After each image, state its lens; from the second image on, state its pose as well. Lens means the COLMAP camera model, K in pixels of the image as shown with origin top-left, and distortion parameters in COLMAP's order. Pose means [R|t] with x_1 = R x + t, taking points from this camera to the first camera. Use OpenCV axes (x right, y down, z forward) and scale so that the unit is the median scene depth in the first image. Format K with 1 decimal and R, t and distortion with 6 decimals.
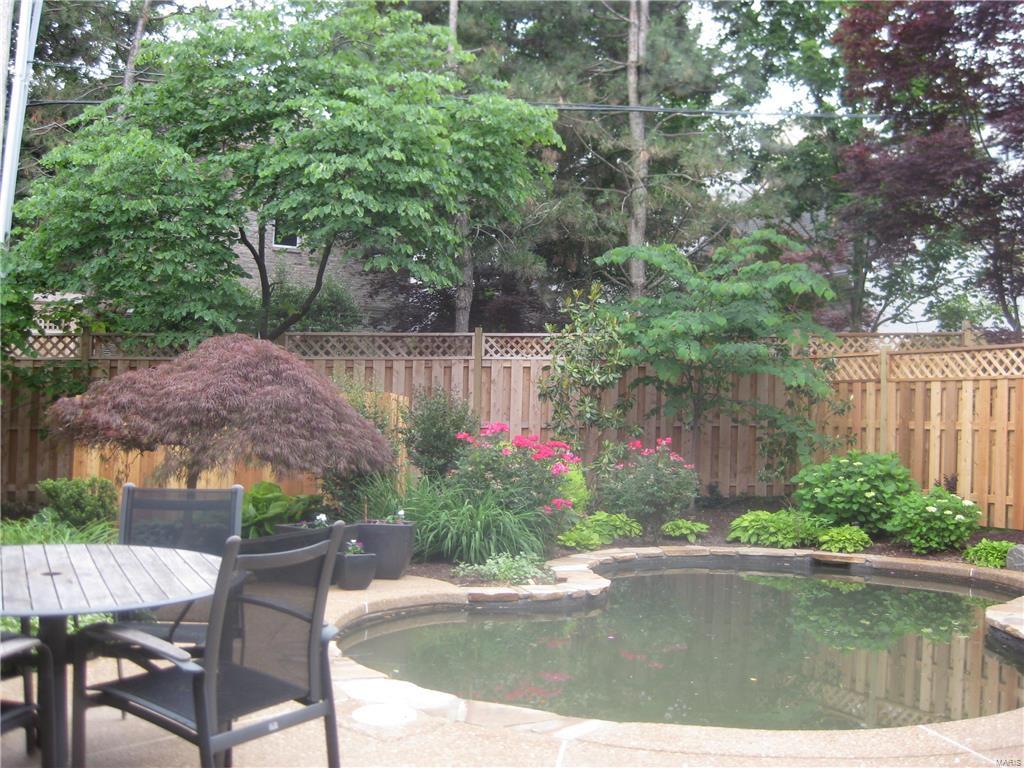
lens RADIAL K [[1204.1, 0, 511.9], [0, 1204.1, 387.0], [0, 0, 1]] dist [-0.110658, 0.000000]
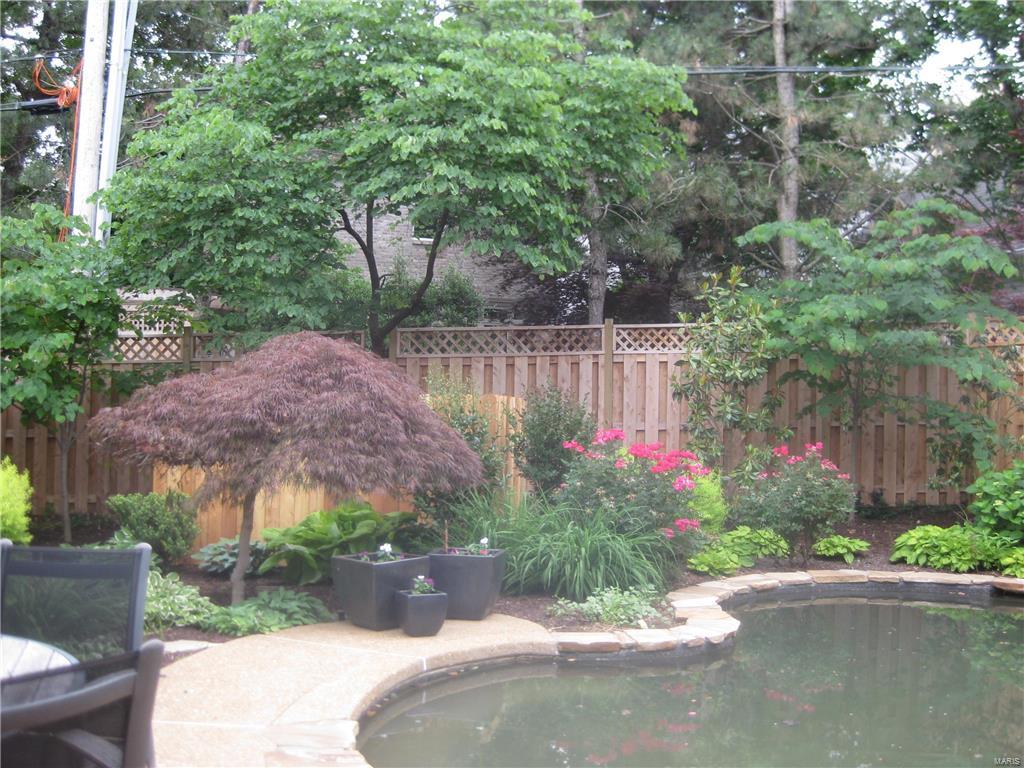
lens RADIAL K [[1204.1, 0, 513.0], [0, 1204.1, 382.6], [0, 0, 1]] dist [-0.110658, 0.000000]
pose [[0.990032, -0.014751, -0.140071, 0.033024], [0.015016, 0.999887, 0.000838, -0.004269], [0.140043, -0.002933, 0.990141, 0.121944]]
